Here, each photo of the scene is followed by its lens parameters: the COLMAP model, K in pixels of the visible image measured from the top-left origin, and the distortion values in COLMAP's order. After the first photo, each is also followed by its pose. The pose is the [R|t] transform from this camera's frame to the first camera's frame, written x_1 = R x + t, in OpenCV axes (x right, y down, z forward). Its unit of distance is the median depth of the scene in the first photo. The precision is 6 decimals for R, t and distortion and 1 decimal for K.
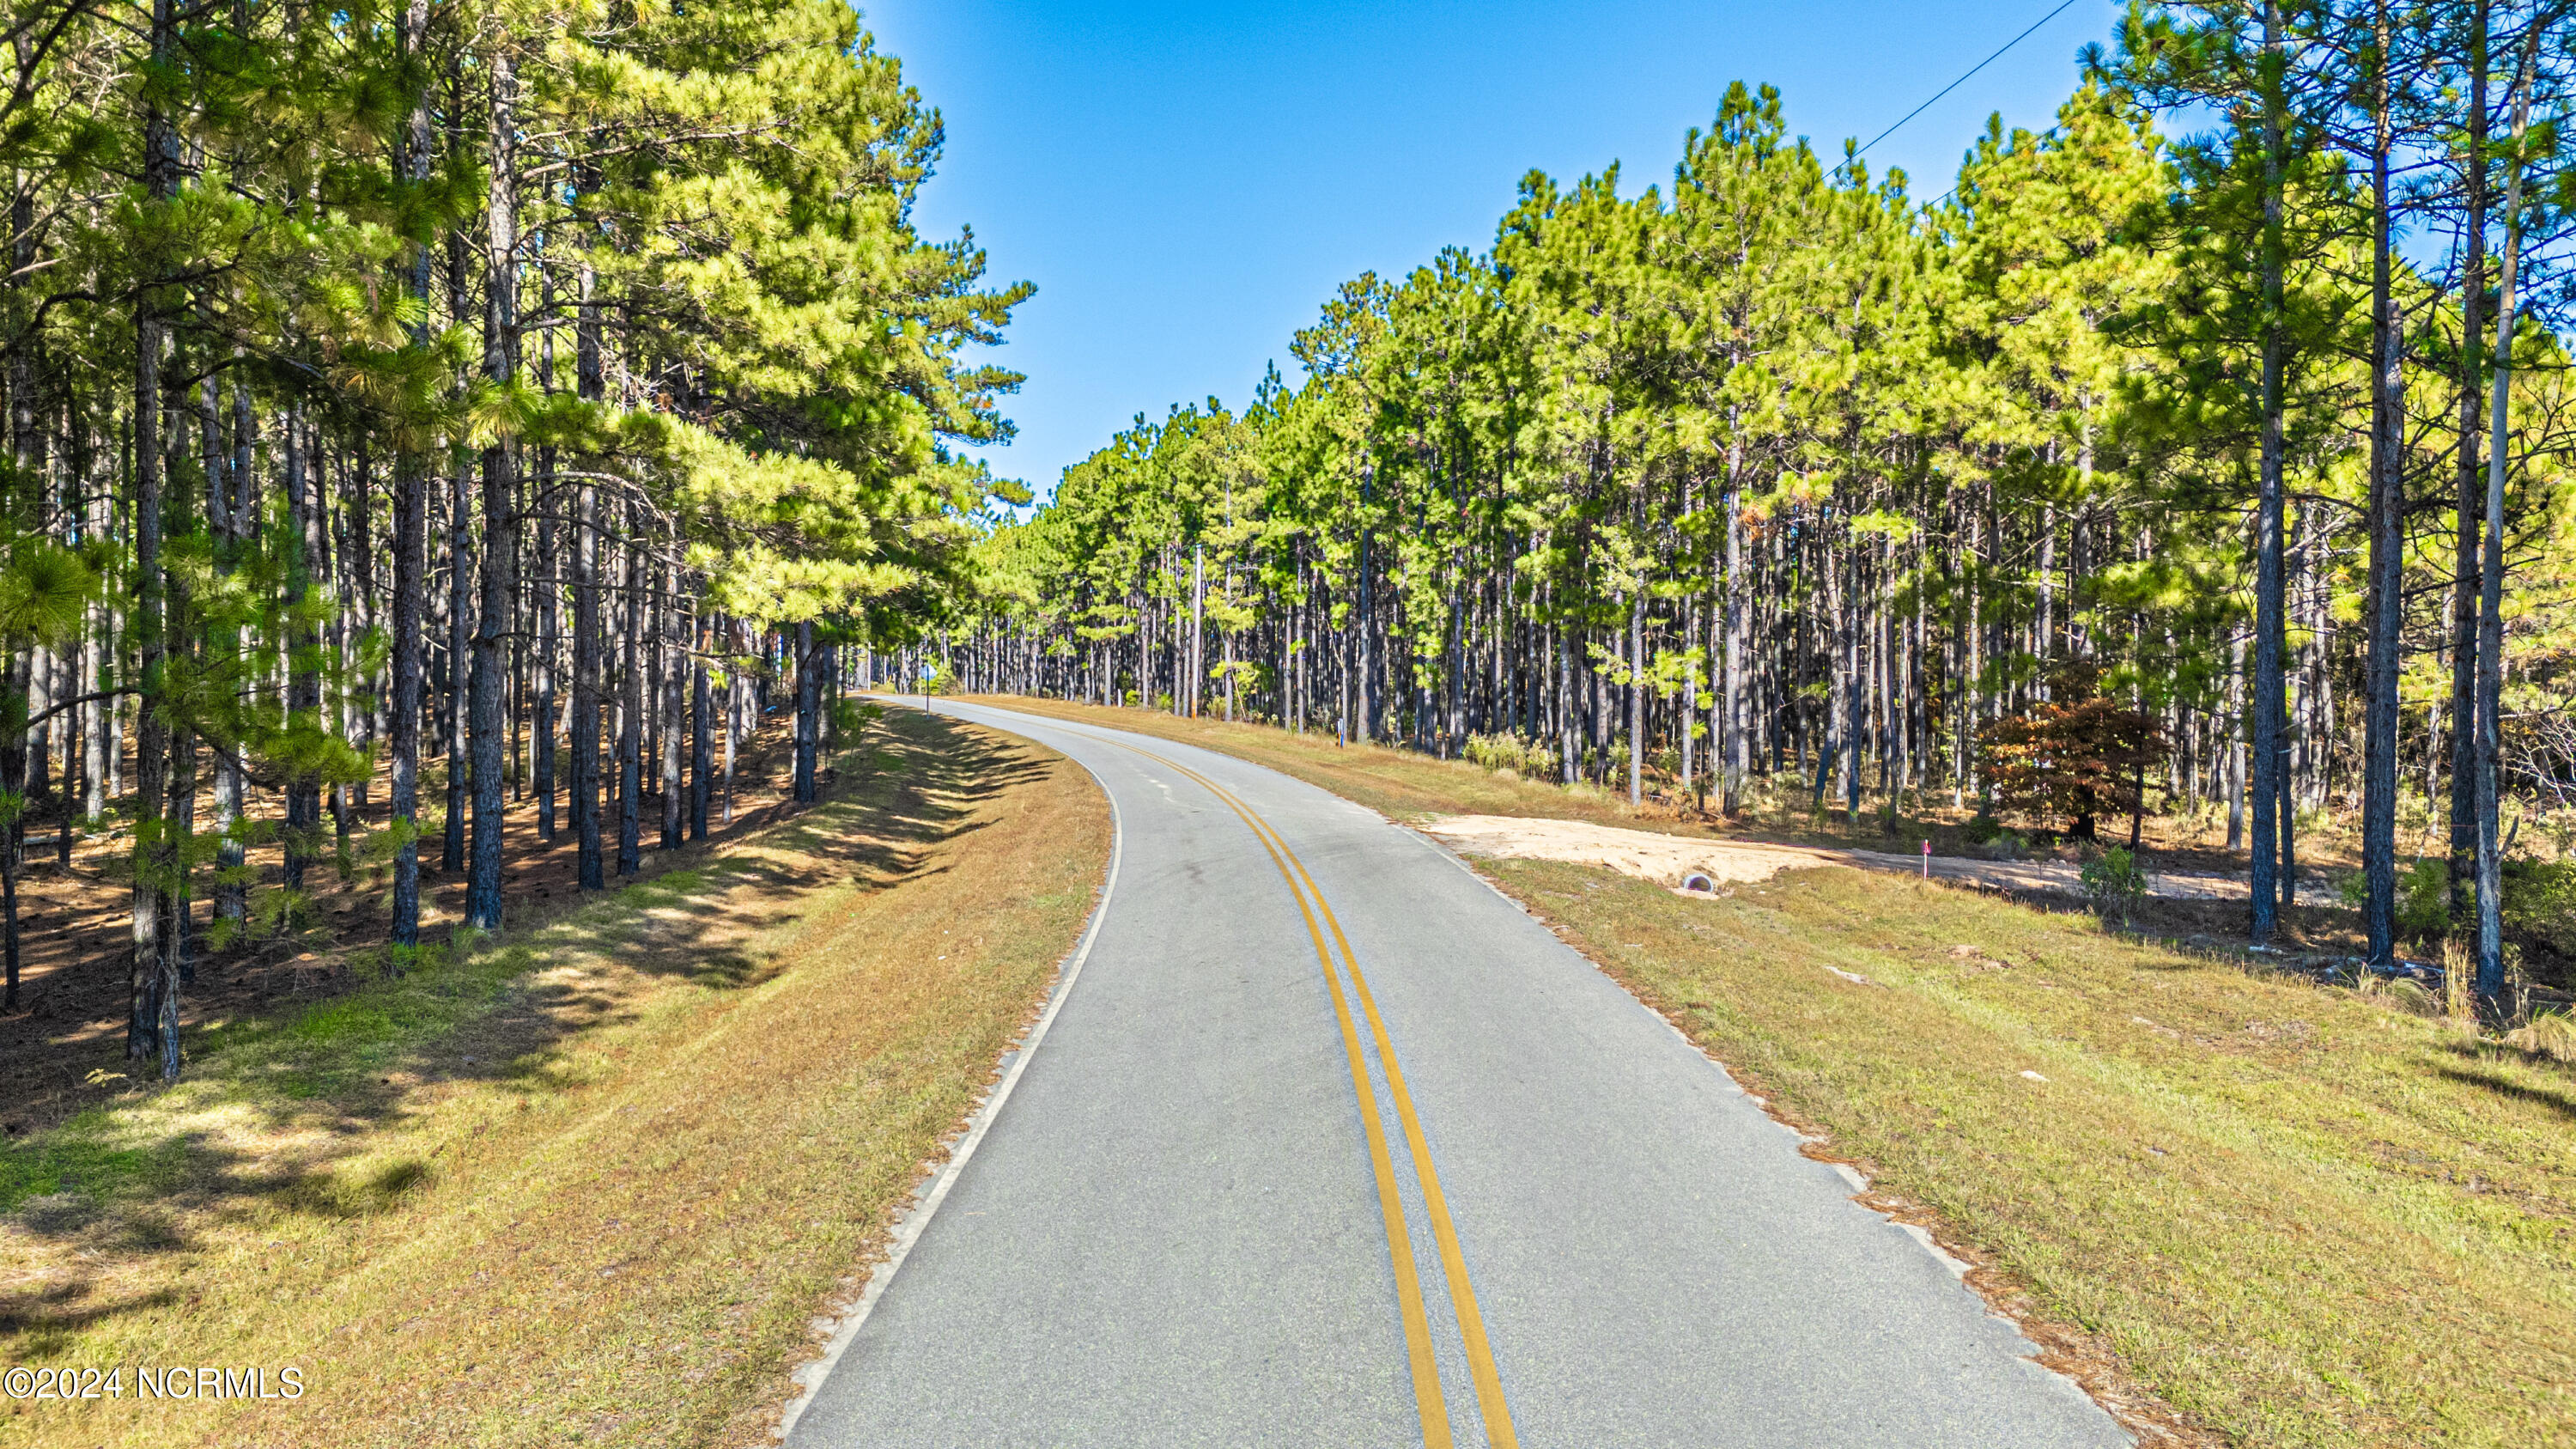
lens RADIAL K [[1882.0, 0, 1288.0], [0, 1882.0, 724.5], [0, 0, 1]] dist [0.085674, -0.090097]
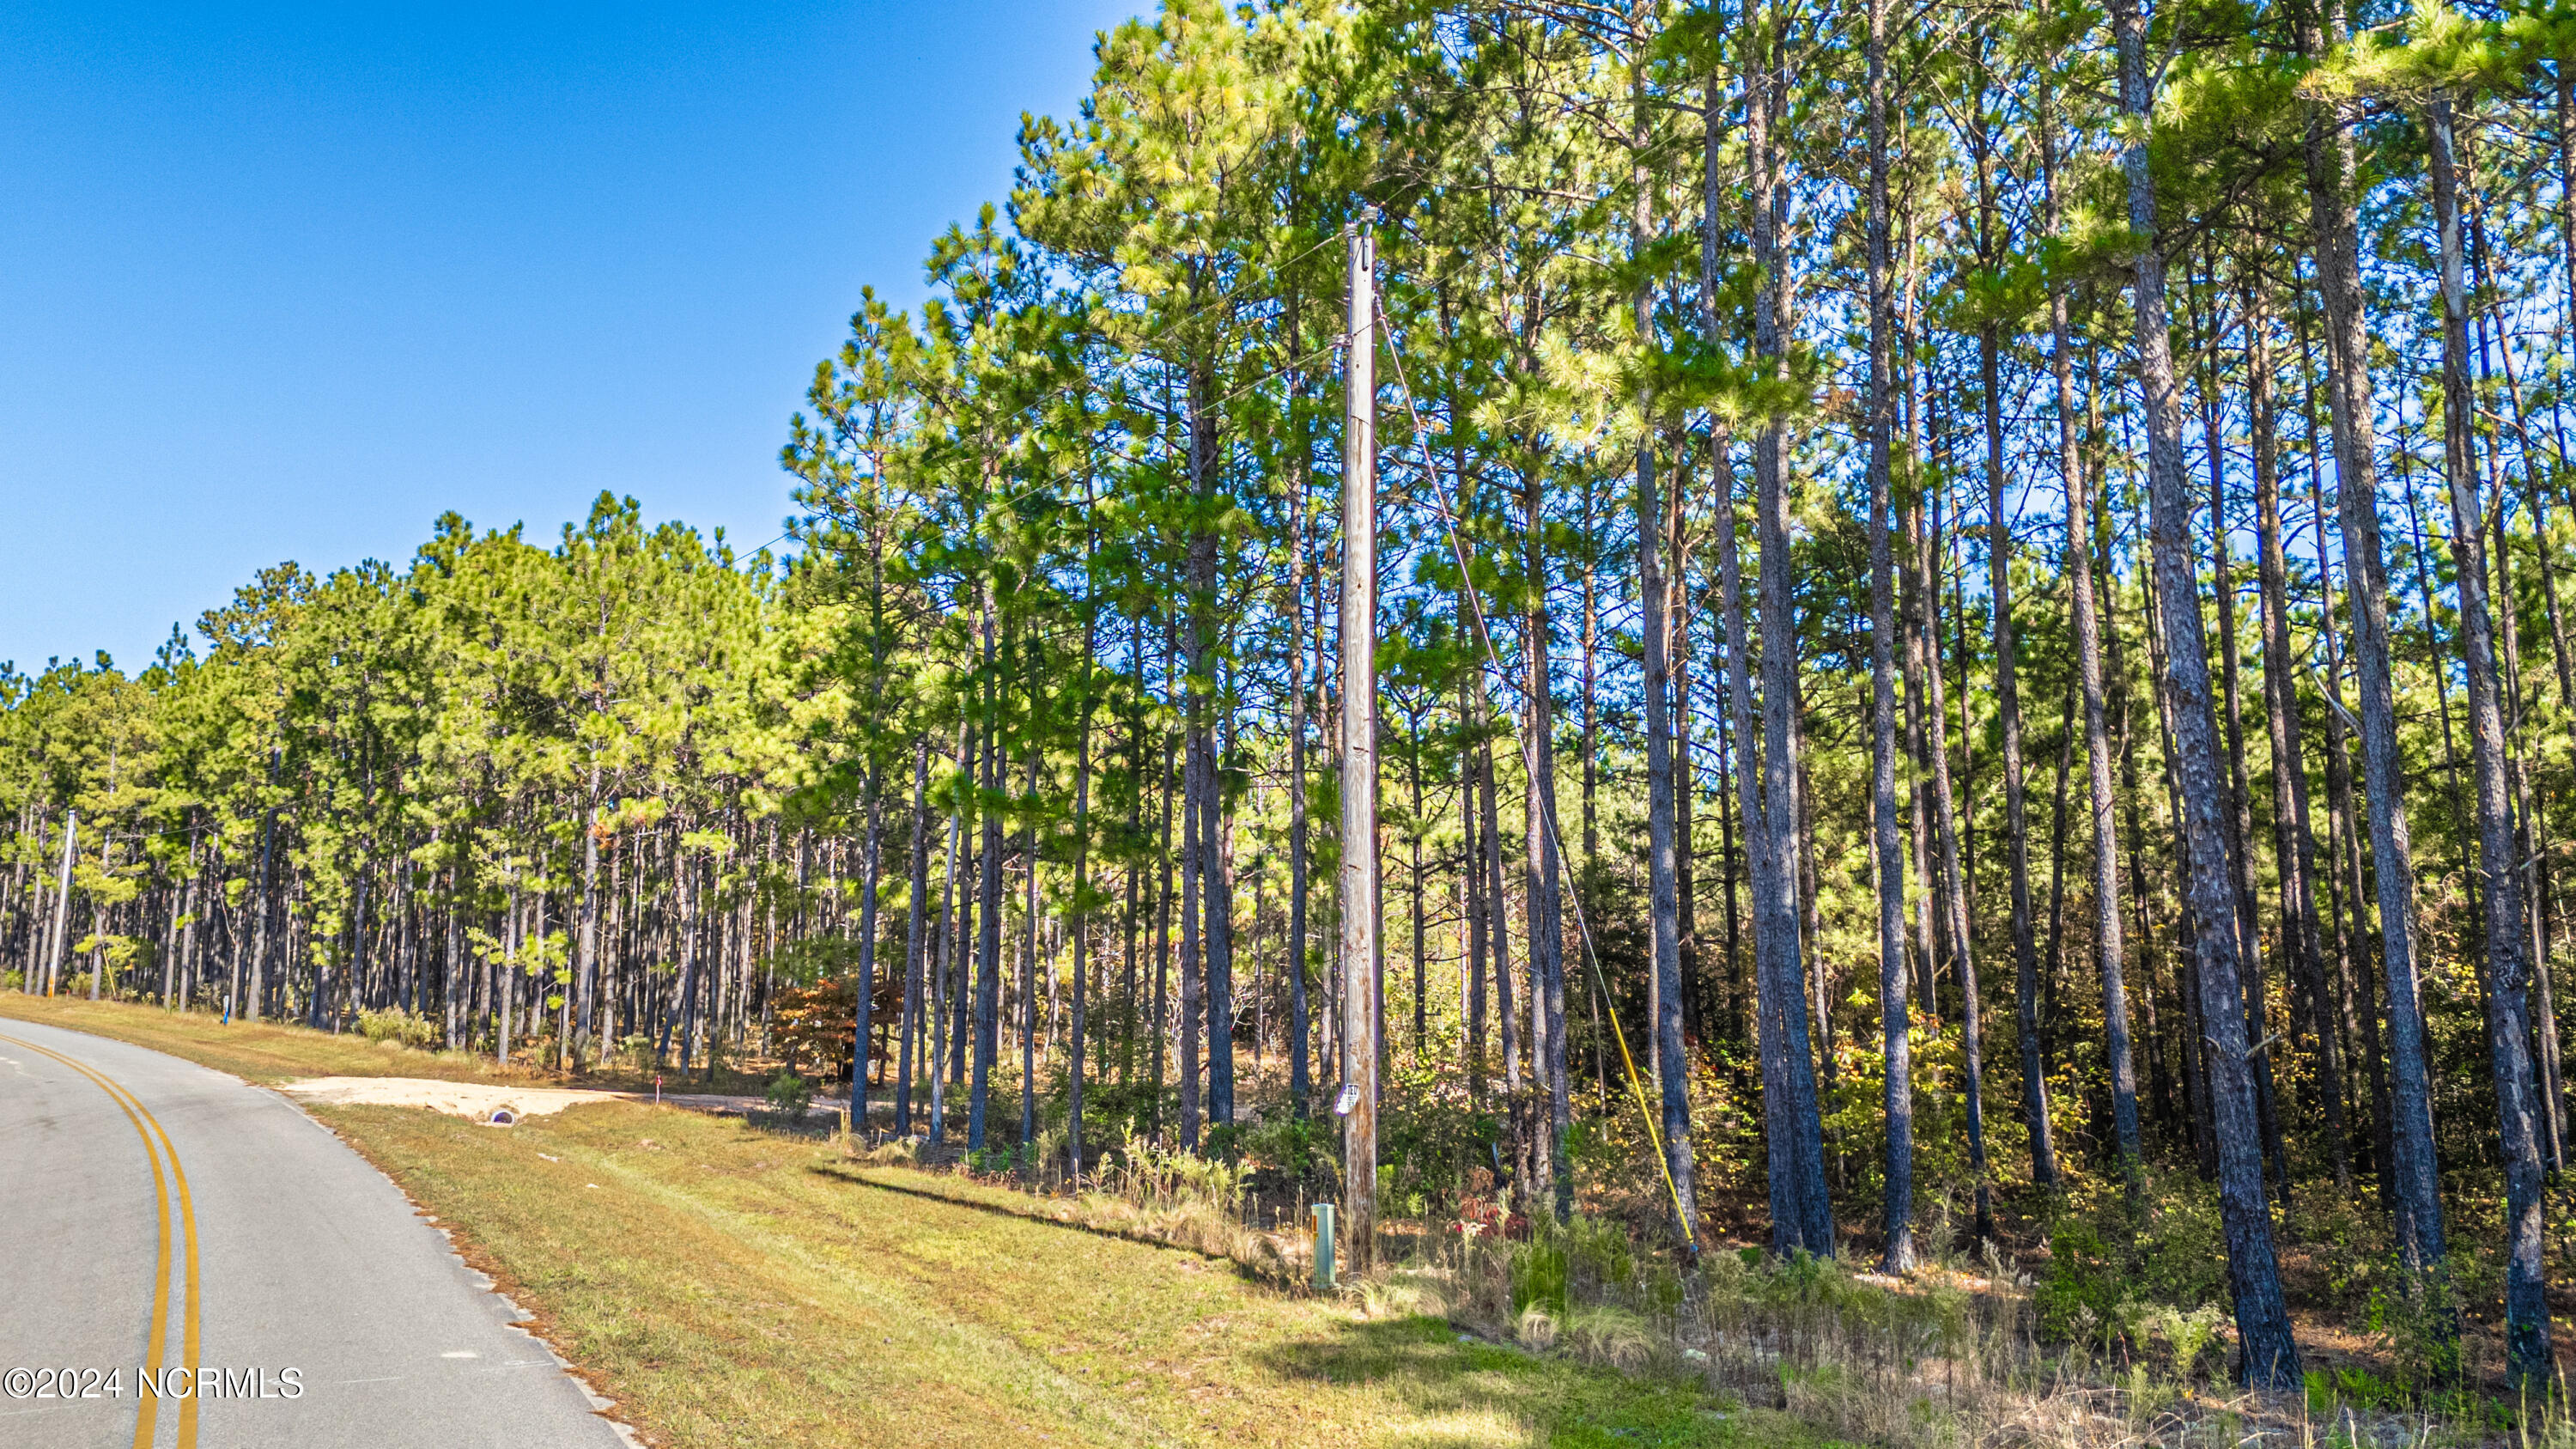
lens RADIAL K [[1882.0, 0, 1288.0], [0, 1882.0, 724.5], [0, 0, 1]] dist [0.085674, -0.090097]
pose [[0.868026, 0.062959, 0.492510, 0.007769], [0.007403, 0.990177, -0.139626, 0.000732], [-0.496463, 0.124846, 0.859033, -0.205163]]
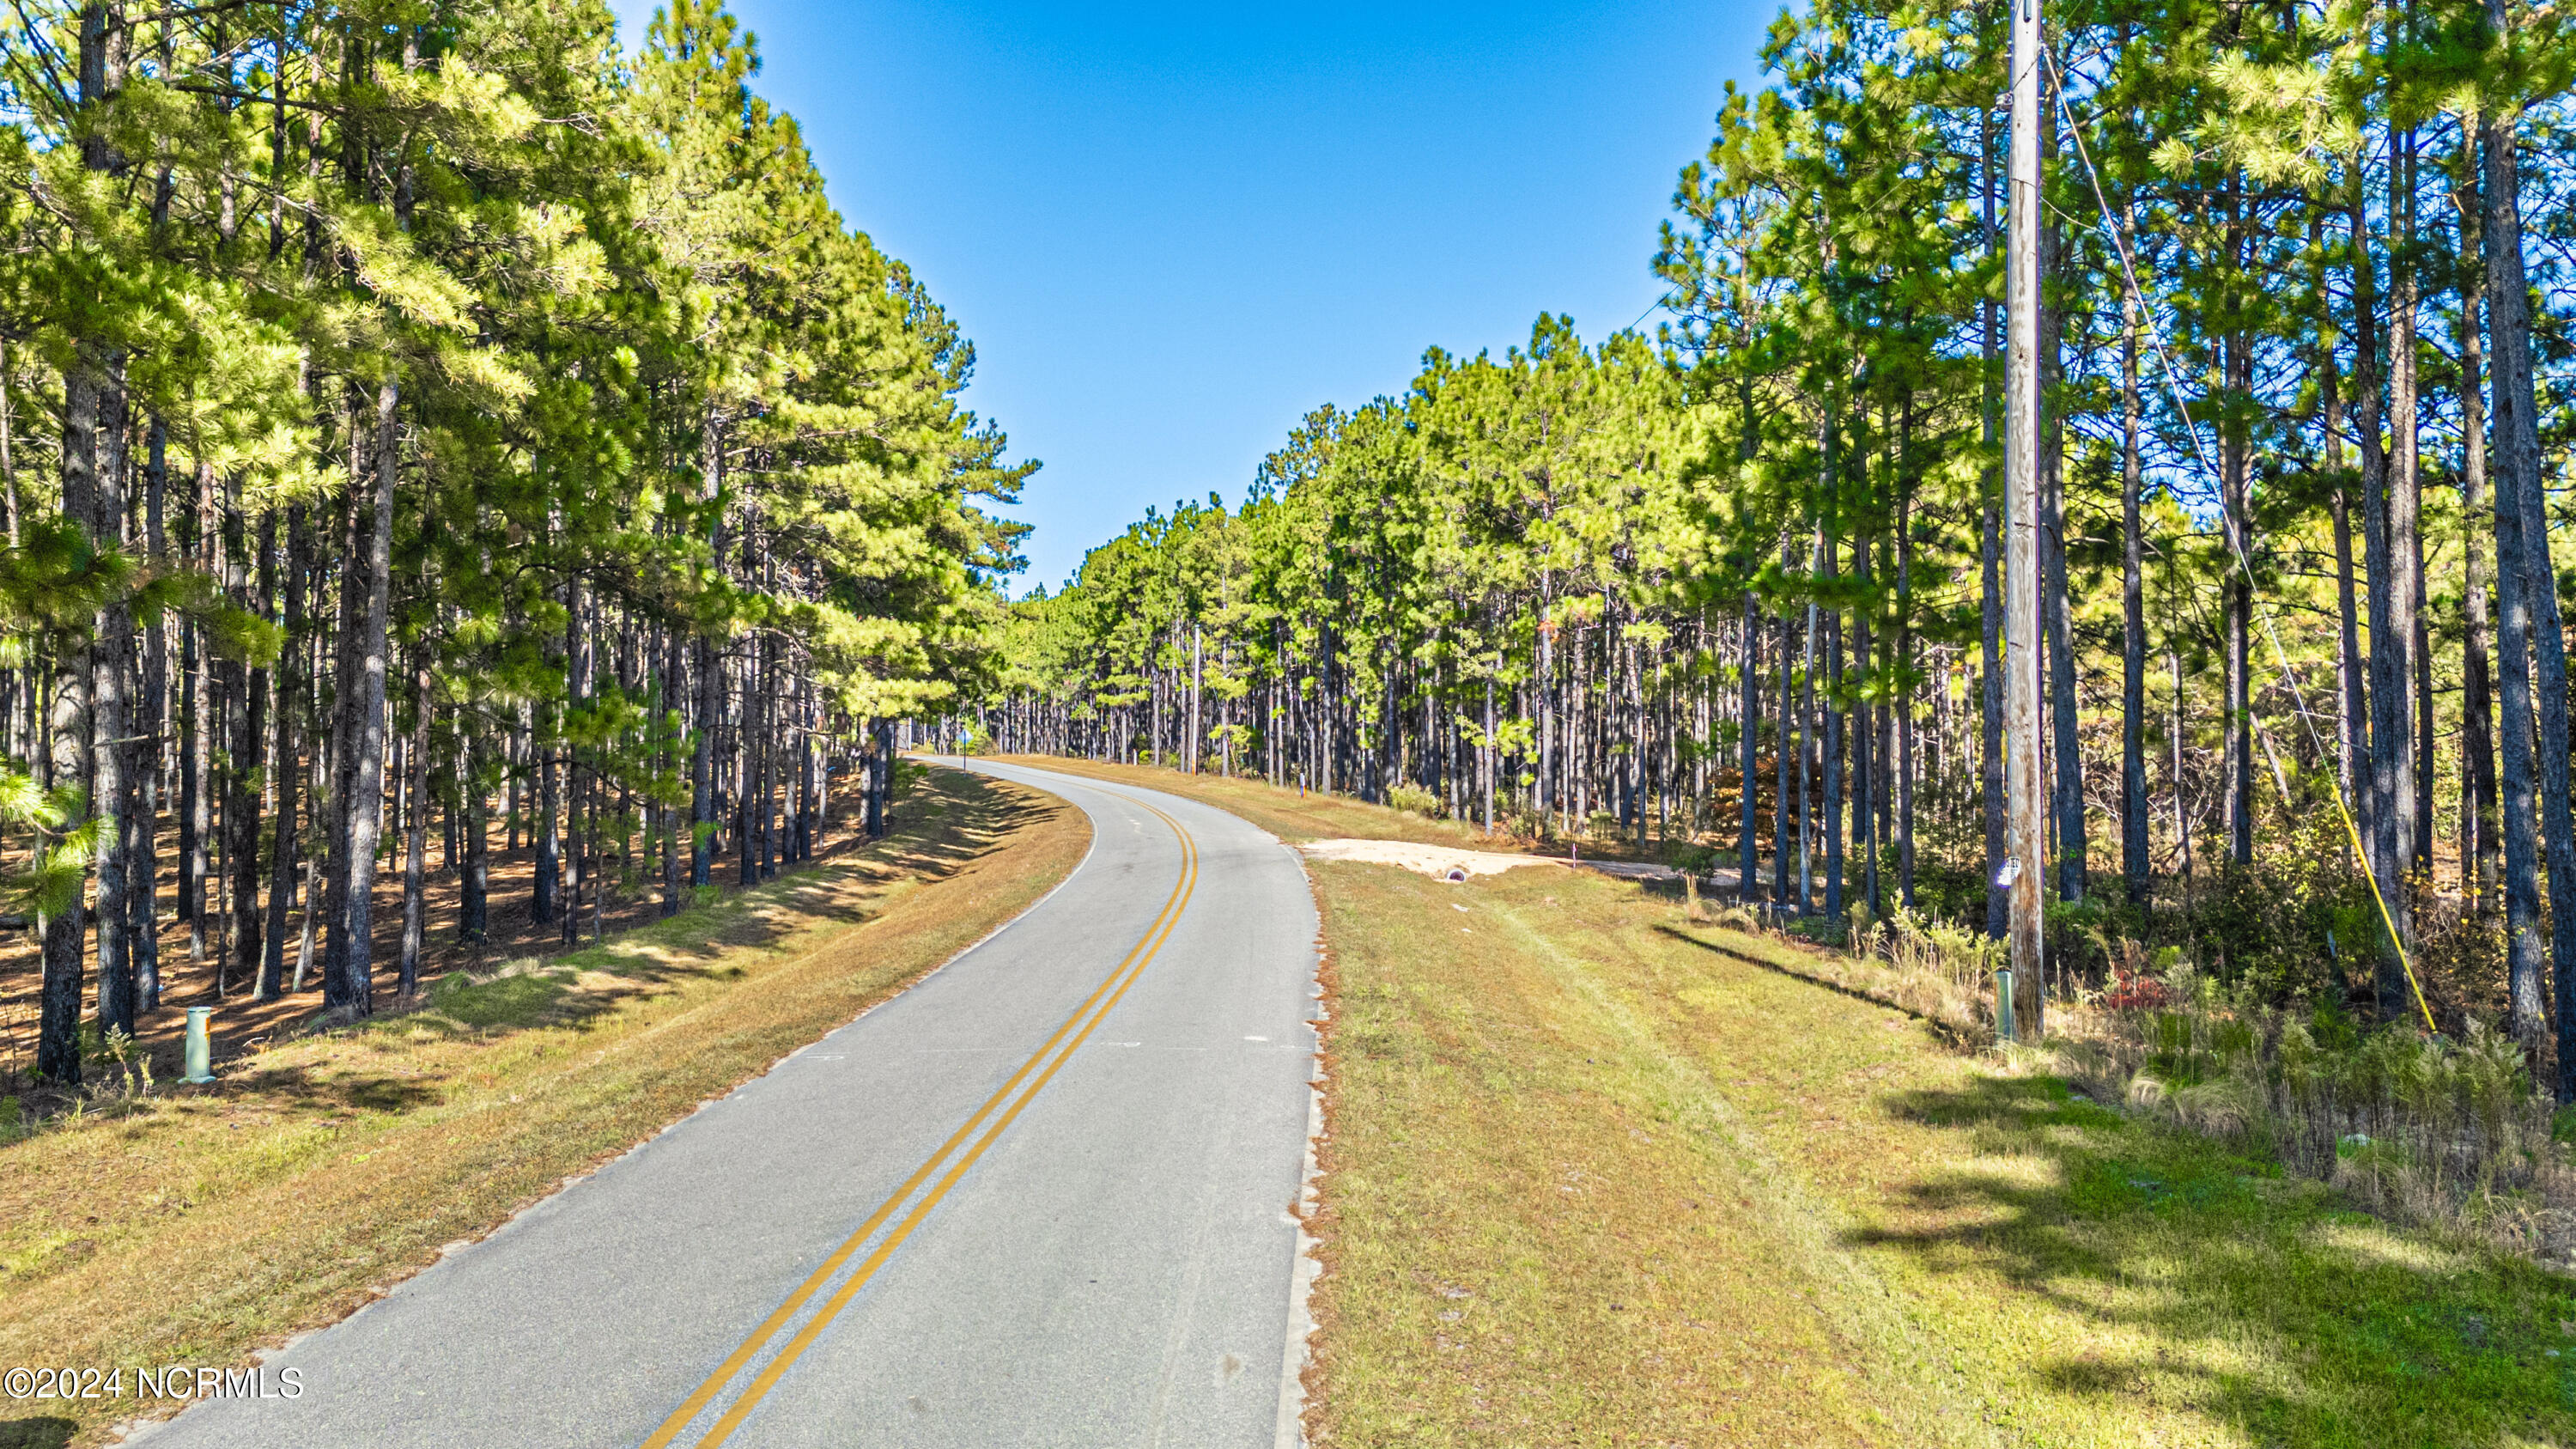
lens RADIAL K [[1882.0, 0, 1288.0], [0, 1882.0, 724.5], [0, 0, 1]] dist [0.085674, -0.090097]
pose [[0.999787, -0.007208, -0.019315, 0.048022], [0.006620, 0.999517, -0.030365, 0.002380], [0.019525, 0.030231, 0.999352, -0.246369]]
